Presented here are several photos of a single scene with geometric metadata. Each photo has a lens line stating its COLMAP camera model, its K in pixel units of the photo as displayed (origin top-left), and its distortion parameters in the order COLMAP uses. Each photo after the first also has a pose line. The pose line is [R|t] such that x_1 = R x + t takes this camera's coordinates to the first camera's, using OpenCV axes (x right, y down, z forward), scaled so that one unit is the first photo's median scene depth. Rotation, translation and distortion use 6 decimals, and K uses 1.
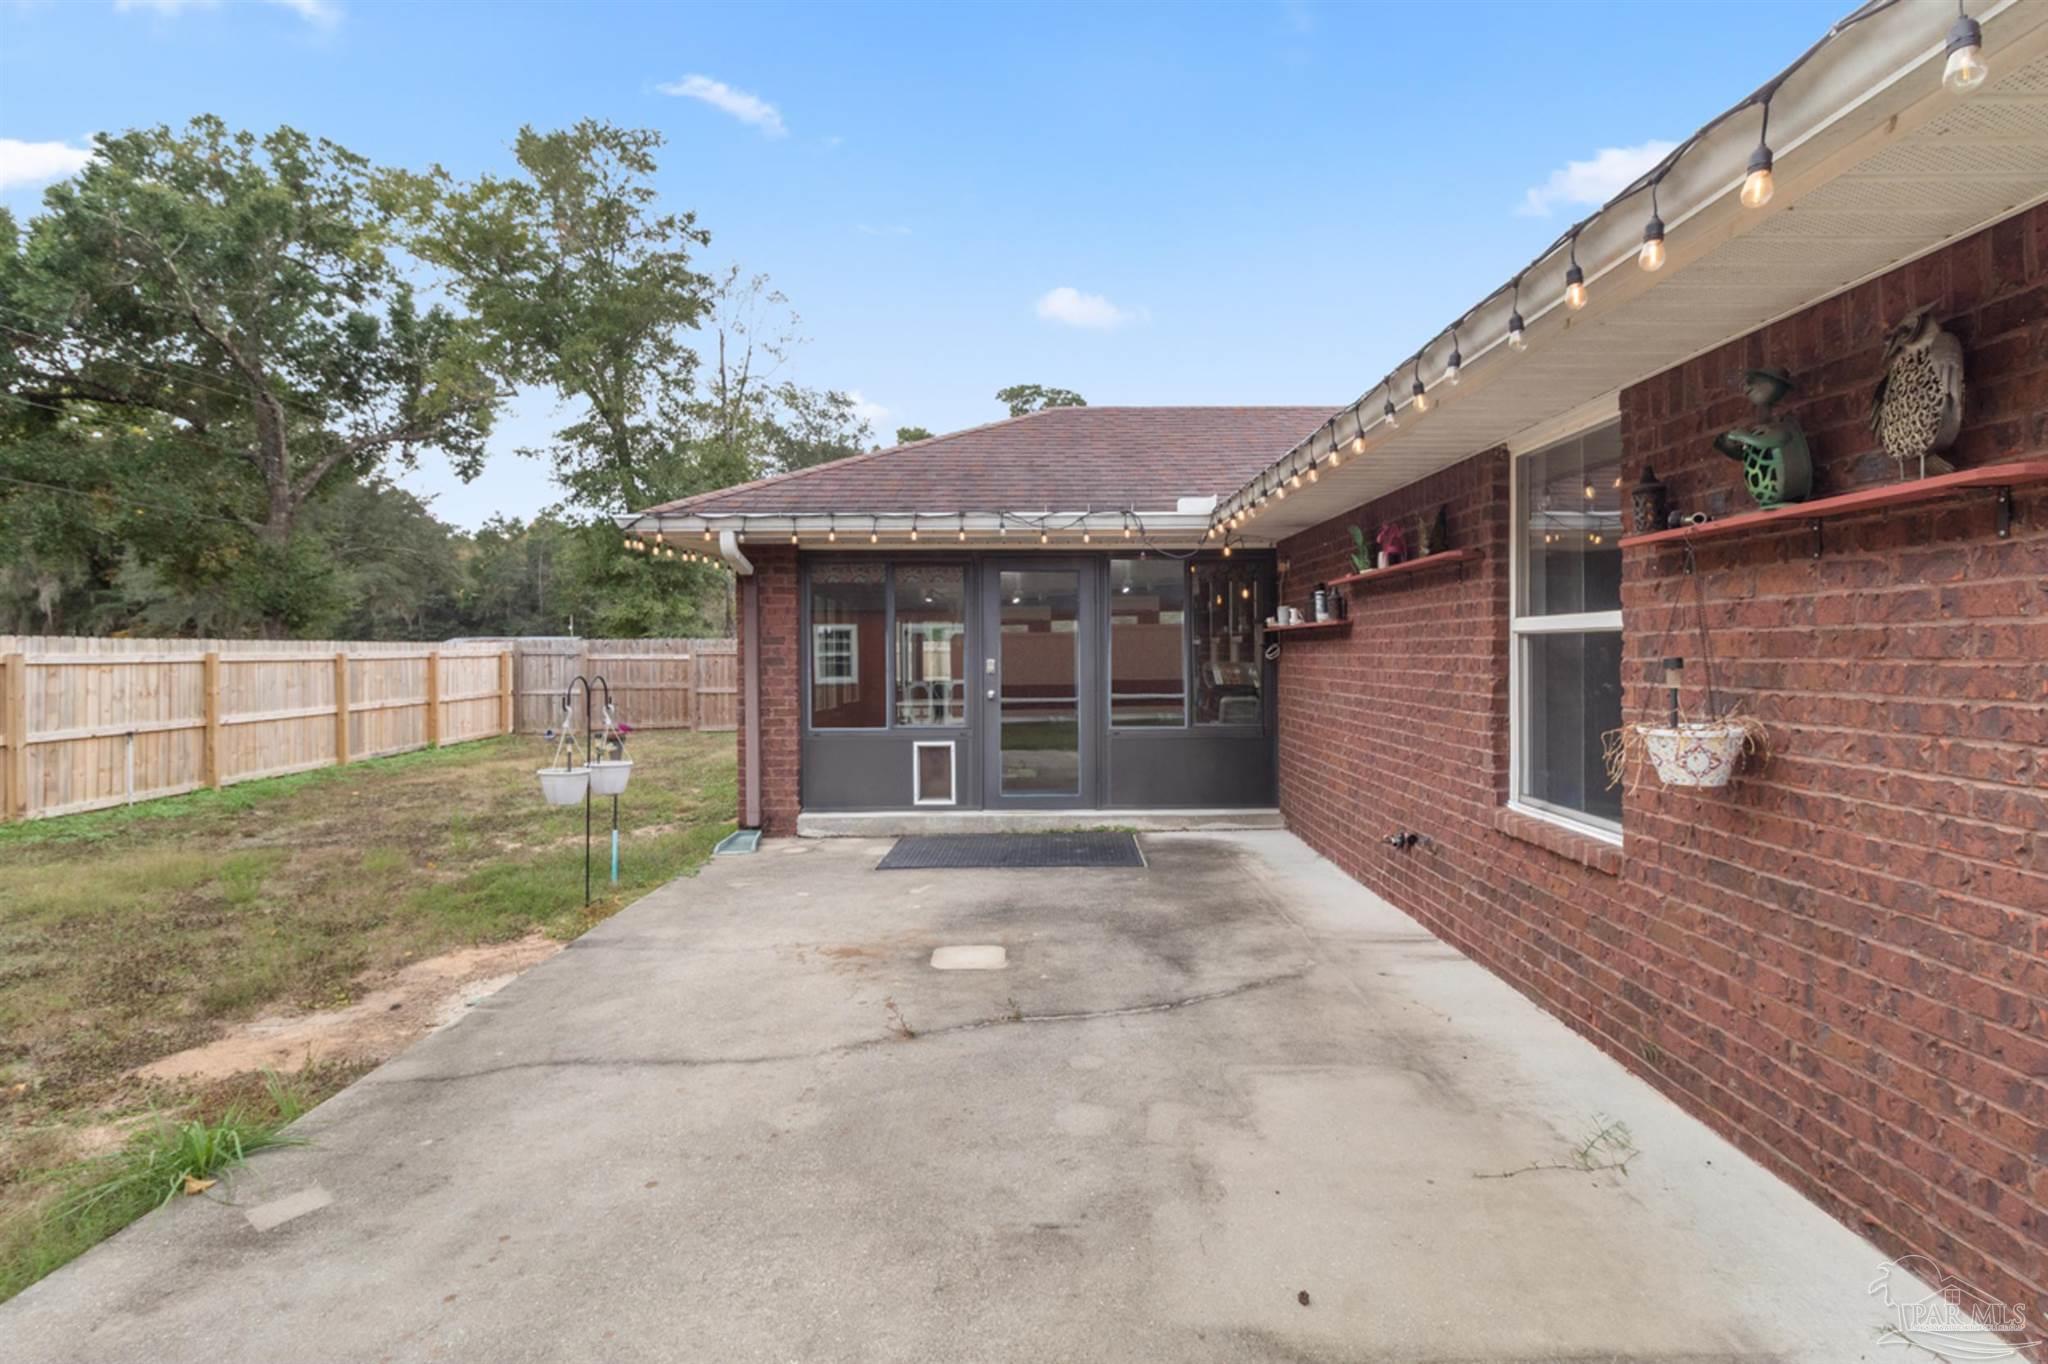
lens RADIAL K [[965.0, 0, 1028.0], [0, 965.0, 657.5], [0, 0, 1]] dist [0.000386, -0.000023]
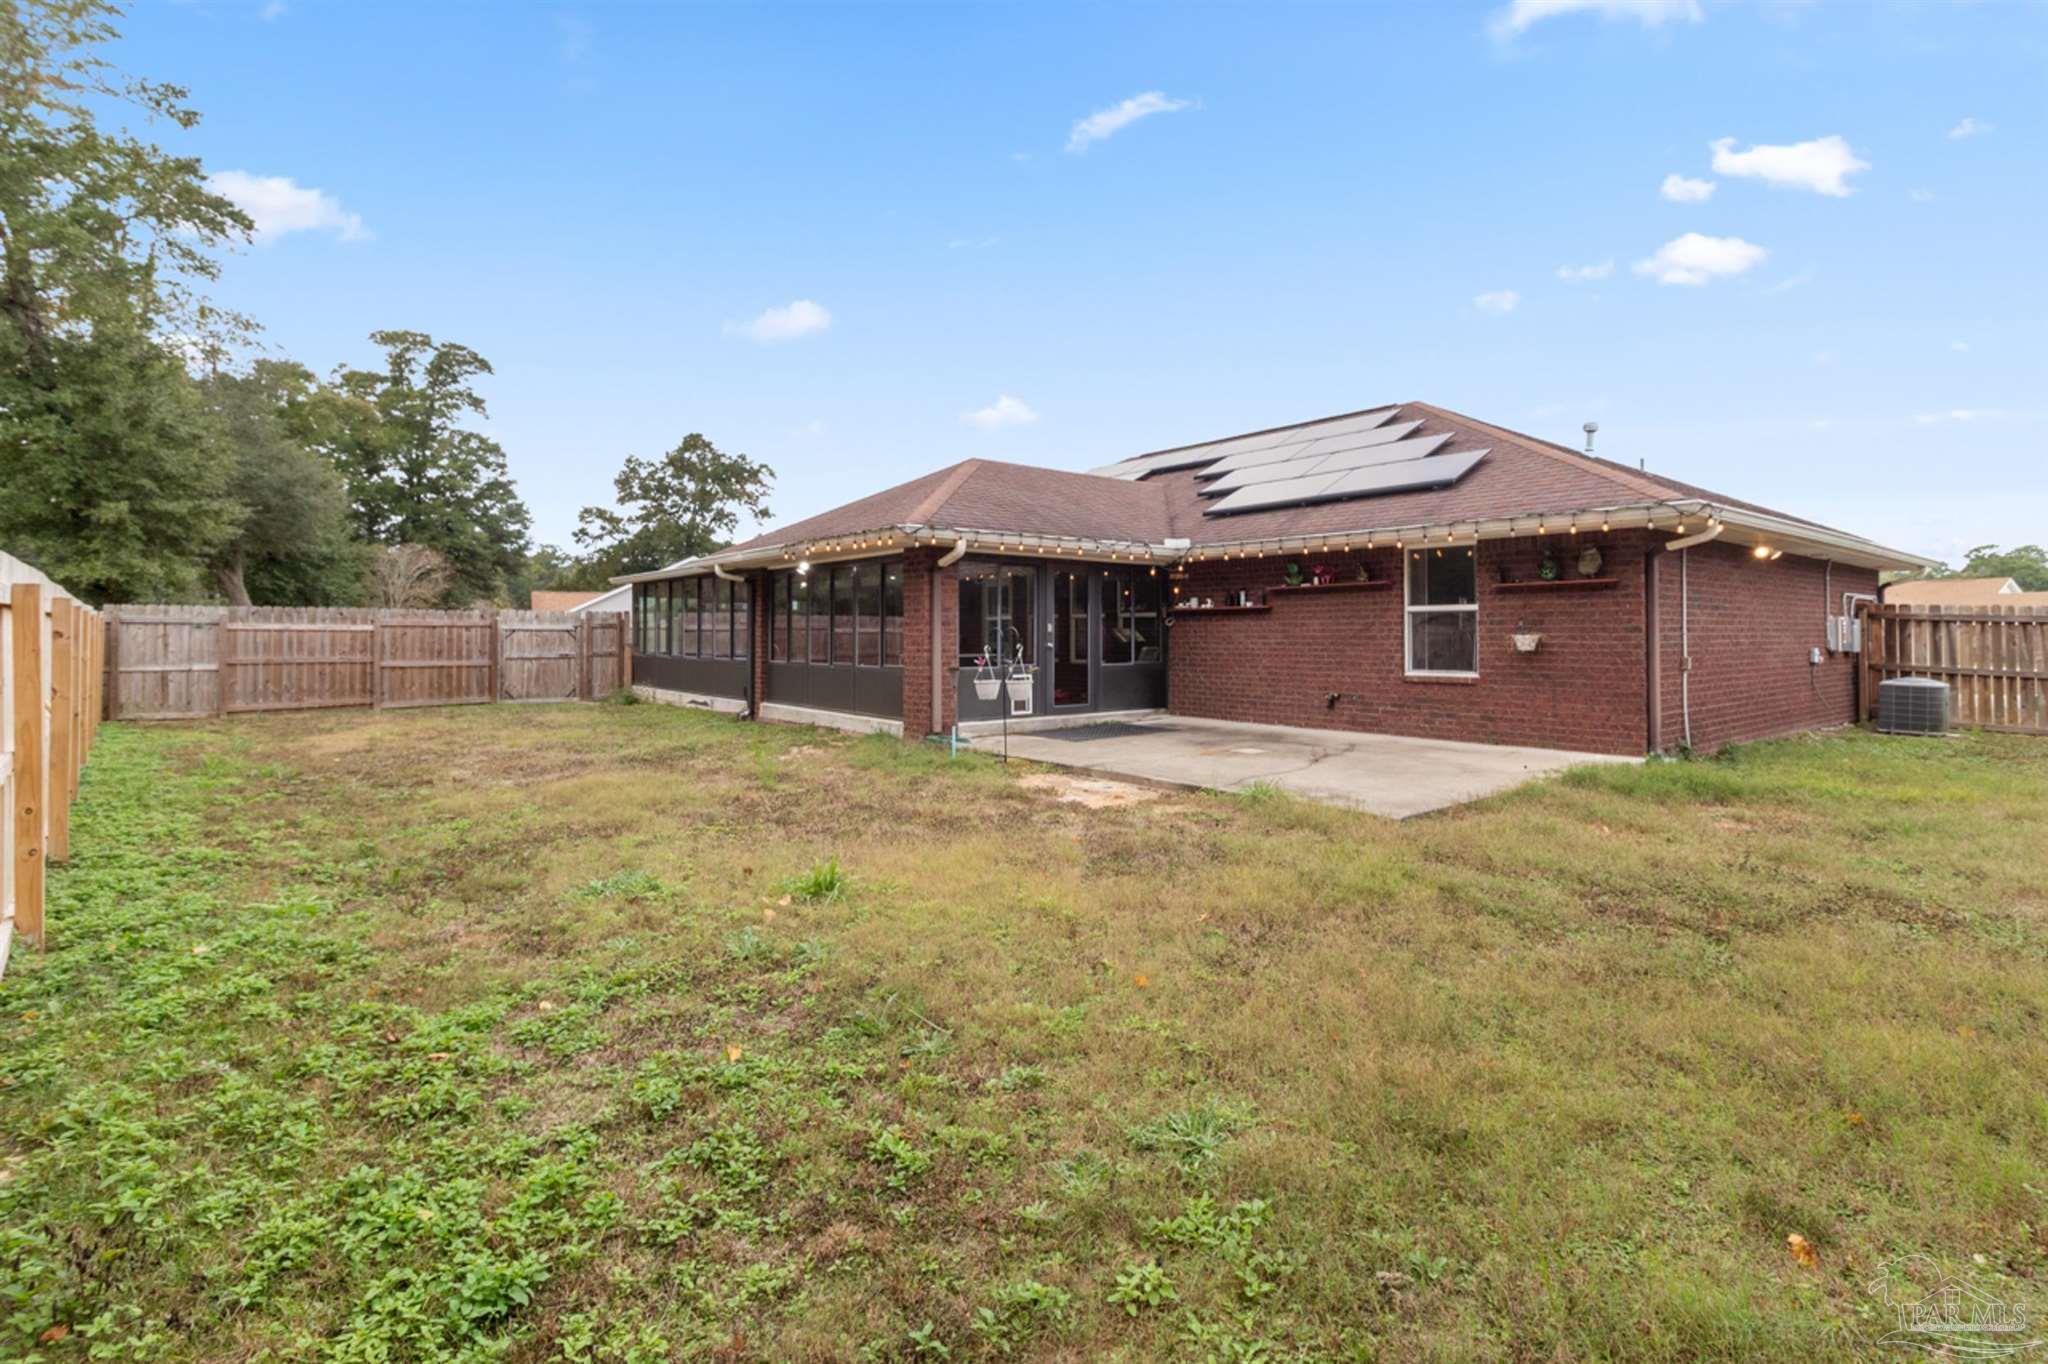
lens RADIAL K [[942.6, 0, 1024.5], [0, 942.6, 620.4], [0, 0, 1]] dist [0.001476, 0.000142]
pose [[0.783279, 0.016064, 0.621463, -0.421720], [-0.001092, 0.999700, -0.024465, 0.013814], [-0.621670, 0.018484, 0.783061, -0.092225]]
